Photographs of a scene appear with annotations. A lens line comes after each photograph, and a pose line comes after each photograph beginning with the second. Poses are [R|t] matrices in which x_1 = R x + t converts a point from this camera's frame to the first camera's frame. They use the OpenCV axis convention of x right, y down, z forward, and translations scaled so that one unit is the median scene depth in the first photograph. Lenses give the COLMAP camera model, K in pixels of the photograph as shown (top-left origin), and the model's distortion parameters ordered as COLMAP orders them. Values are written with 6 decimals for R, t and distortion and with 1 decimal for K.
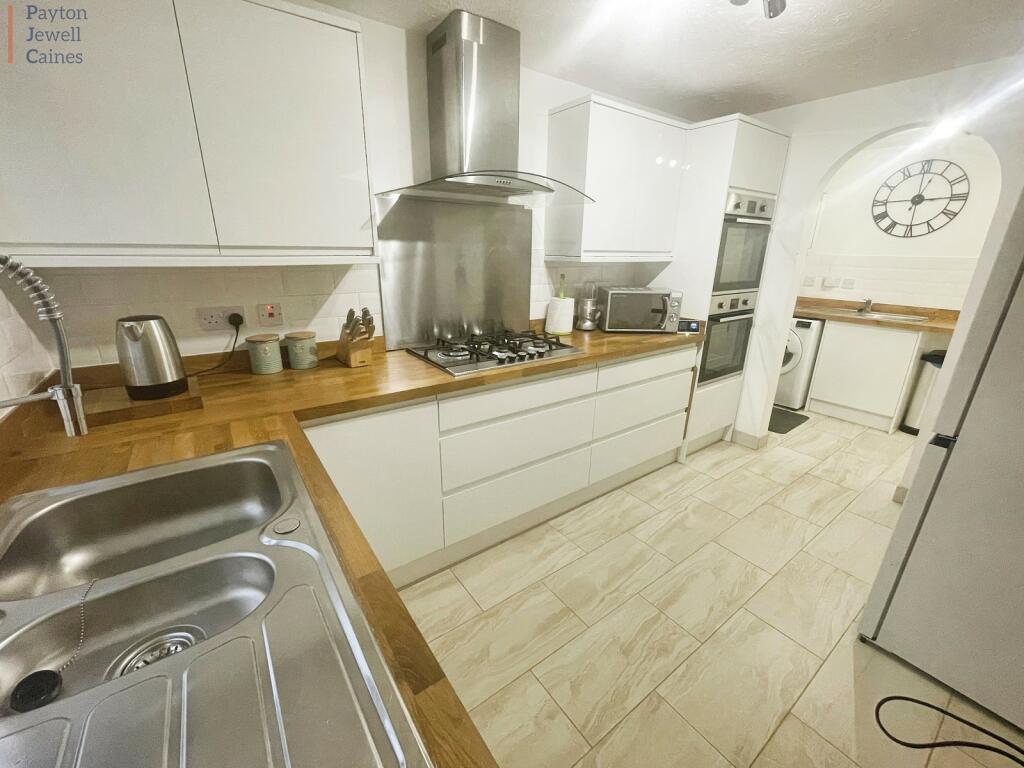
lens RADIAL K [[416.1, 0, 508.5], [0, 416.1, 382.4], [0, 0, 1]] dist [0.000272, 0.000050]
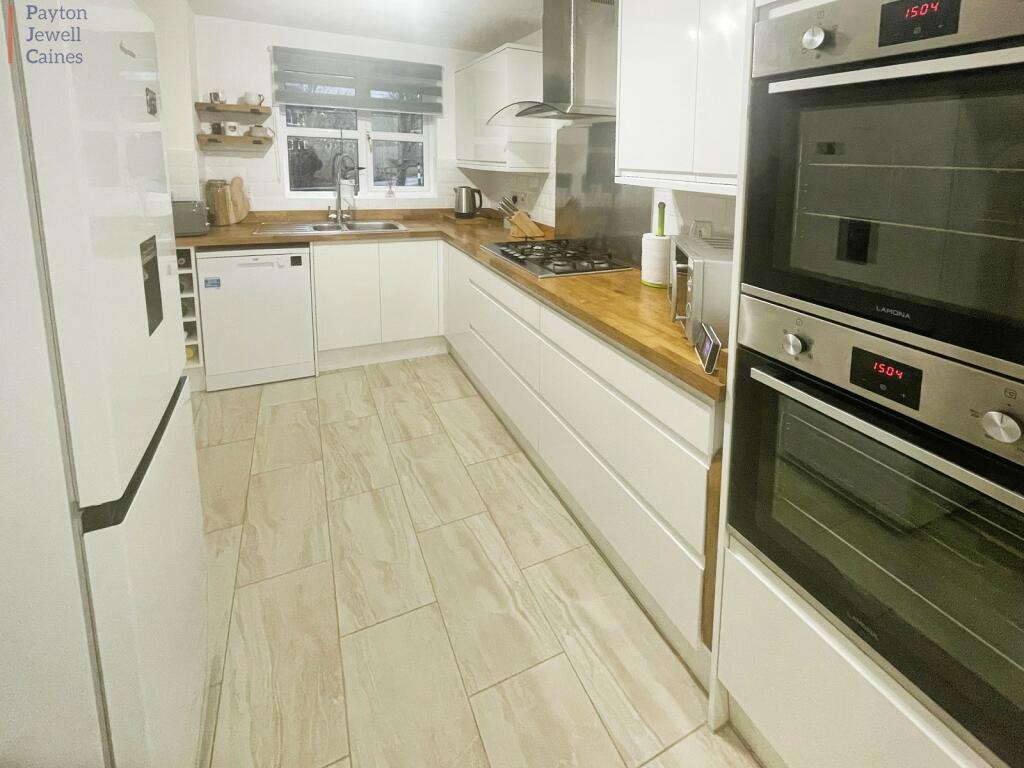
lens RADIAL K [[416.1, 0, 509.2], [0, 416.1, 385.0], [0, 0, 1]] dist [0.000272, 0.000050]
pose [[-0.199327, 0.447175, -0.871953, 1.086073], [-0.340384, 0.802809, 0.489527, -0.282809], [0.918916, 0.394375, -0.007810, 1.220288]]
